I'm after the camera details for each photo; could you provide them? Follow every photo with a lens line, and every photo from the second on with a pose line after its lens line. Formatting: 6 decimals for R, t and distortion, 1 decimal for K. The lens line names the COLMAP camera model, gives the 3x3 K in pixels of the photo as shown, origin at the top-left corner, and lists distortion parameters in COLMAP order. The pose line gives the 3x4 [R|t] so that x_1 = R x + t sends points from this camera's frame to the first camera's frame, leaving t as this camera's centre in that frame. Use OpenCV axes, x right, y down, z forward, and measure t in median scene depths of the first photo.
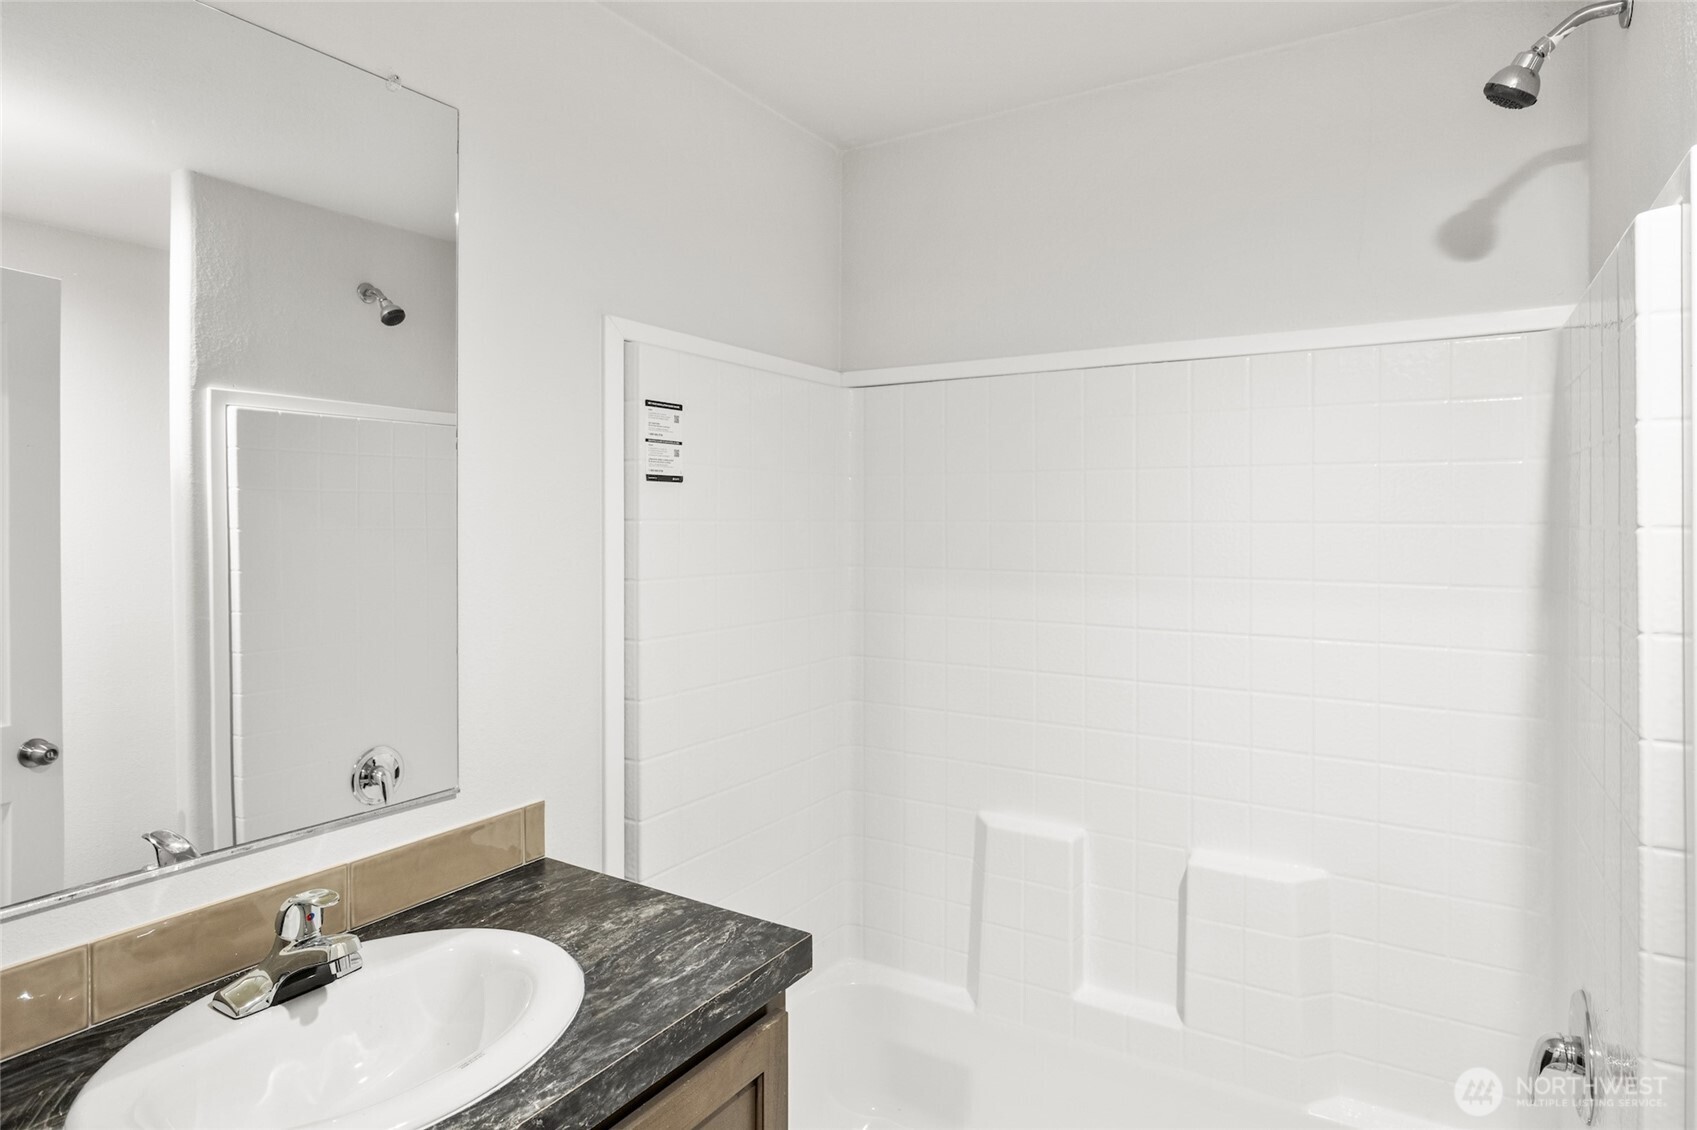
lens RADIAL K [[945.7, 0, 808.0], [0, 945.7, 502.3], [0, 0, 1]] dist [-0.000809, -0.001564]
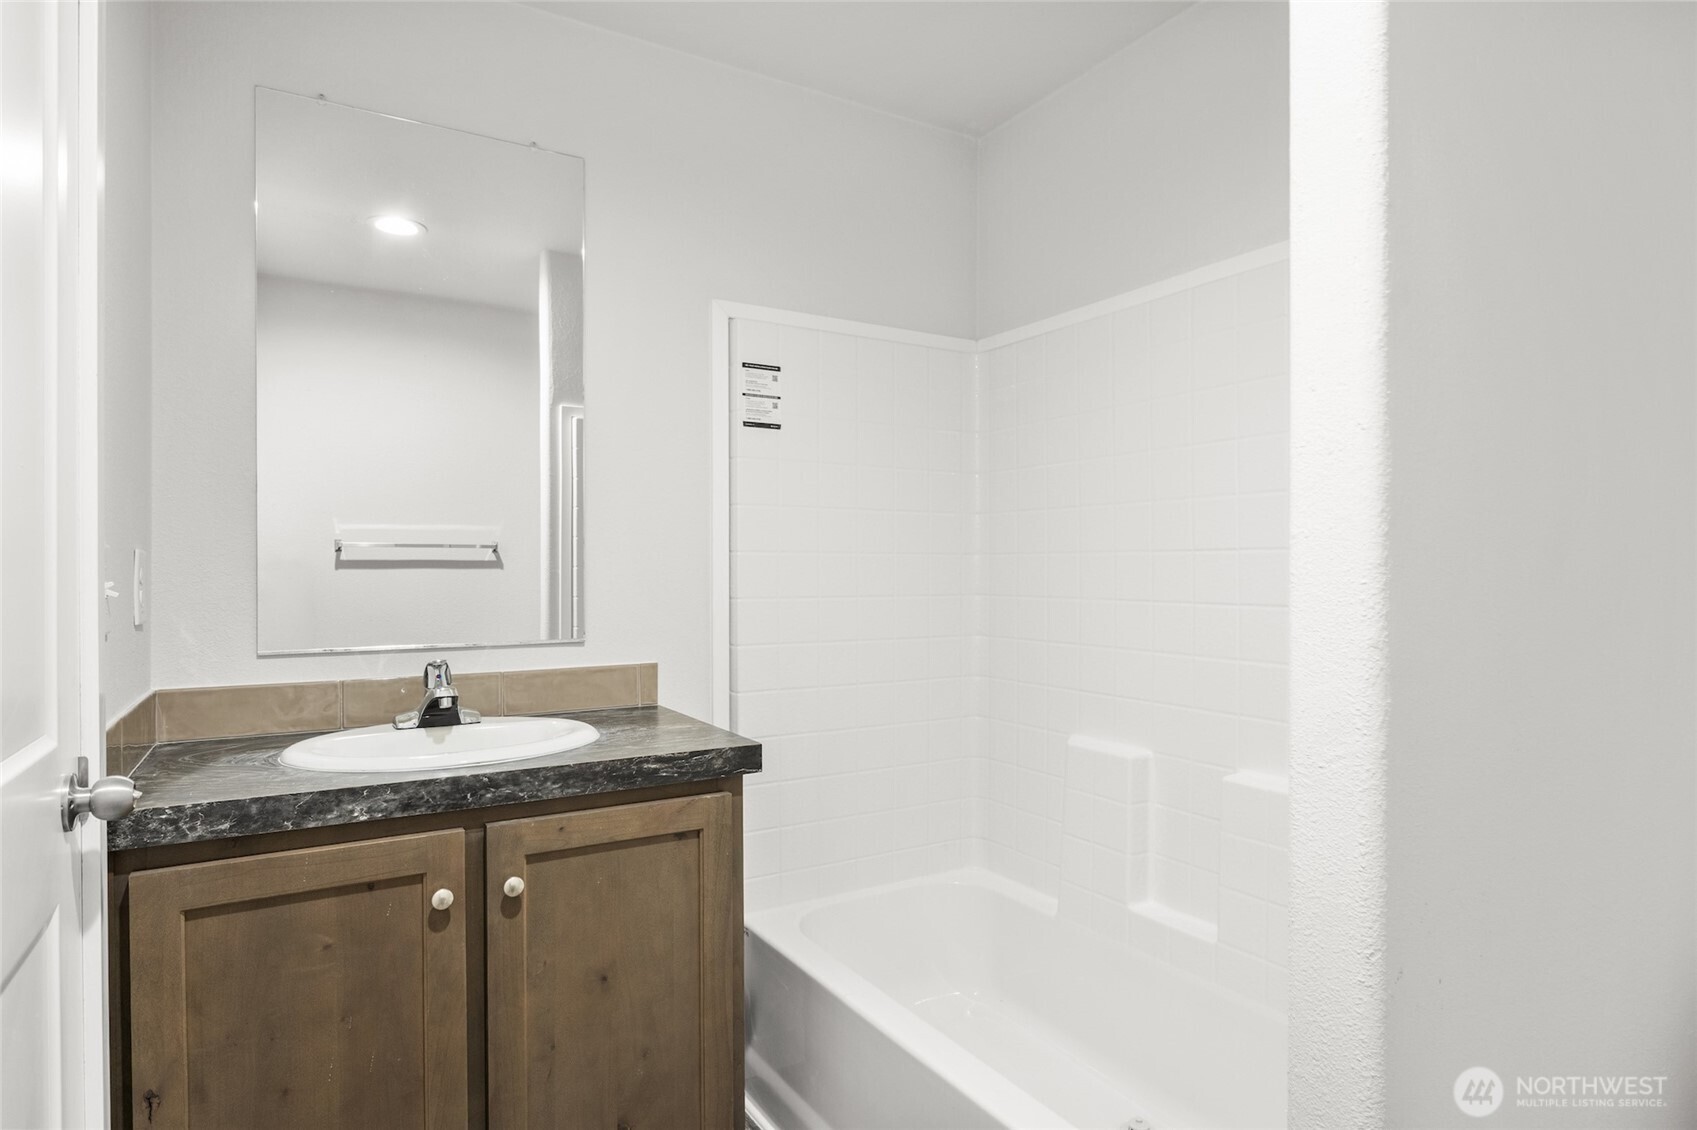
lens RADIAL K [[945.7, 0, 845.3], [0, 945.7, 572.9], [0, 0, 1]] dist [-0.000809, -0.001564]
pose [[0.889854, 0.001602, -0.456242, 0.531318], [0.002534, 0.999961, 0.008454, 0.163778], [0.456238, -0.008679, 0.889816, -0.070172]]
